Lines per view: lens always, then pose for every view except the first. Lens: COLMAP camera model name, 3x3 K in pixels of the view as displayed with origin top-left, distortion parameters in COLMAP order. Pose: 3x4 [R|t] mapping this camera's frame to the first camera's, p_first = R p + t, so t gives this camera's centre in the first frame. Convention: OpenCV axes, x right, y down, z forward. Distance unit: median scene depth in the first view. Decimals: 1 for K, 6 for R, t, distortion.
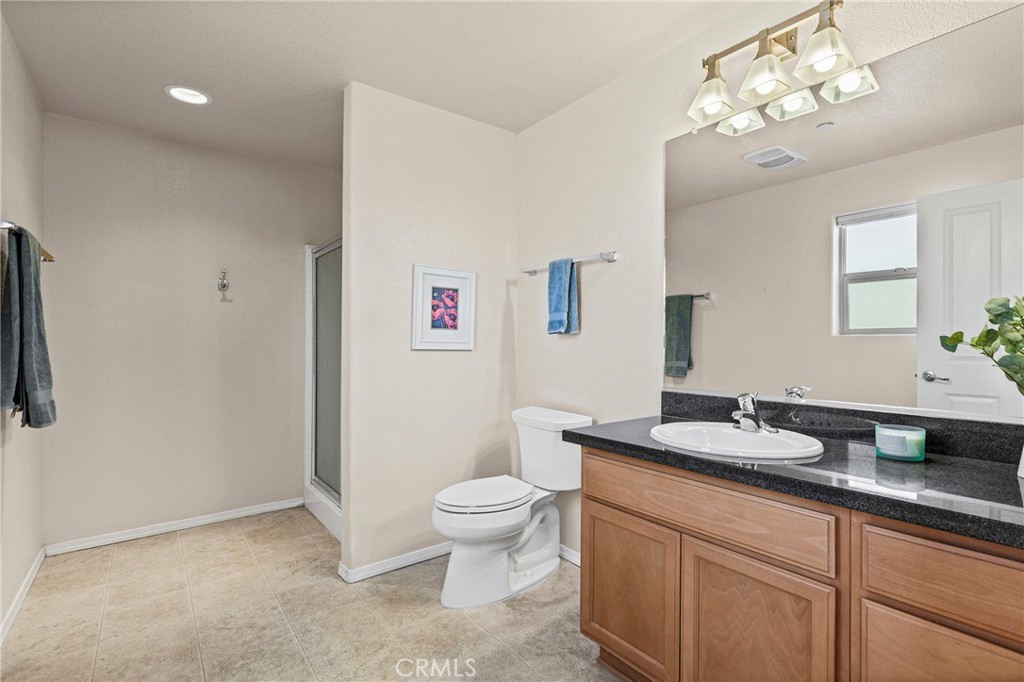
lens RADIAL K [[475.5, 0, 505.9], [0, 475.5, 344.6], [0, 0, 1]] dist [0.003741, -0.000117]
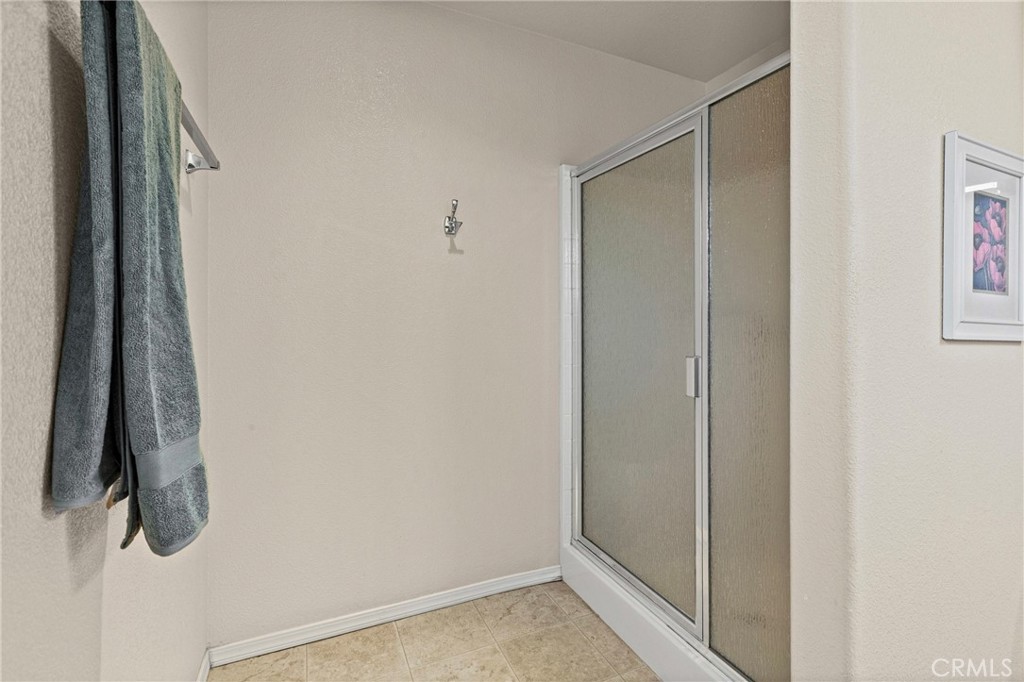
lens RADIAL K [[475.5, 0, 520.2], [0, 475.5, 335.3], [0, 0, 1]] dist [0.003741, -0.000117]
pose [[0.974845, 0.020473, -0.221942, -0.618388], [-0.014468, 0.999485, 0.028650, -0.000808], [0.222414, -0.024718, 0.974639, 0.688610]]
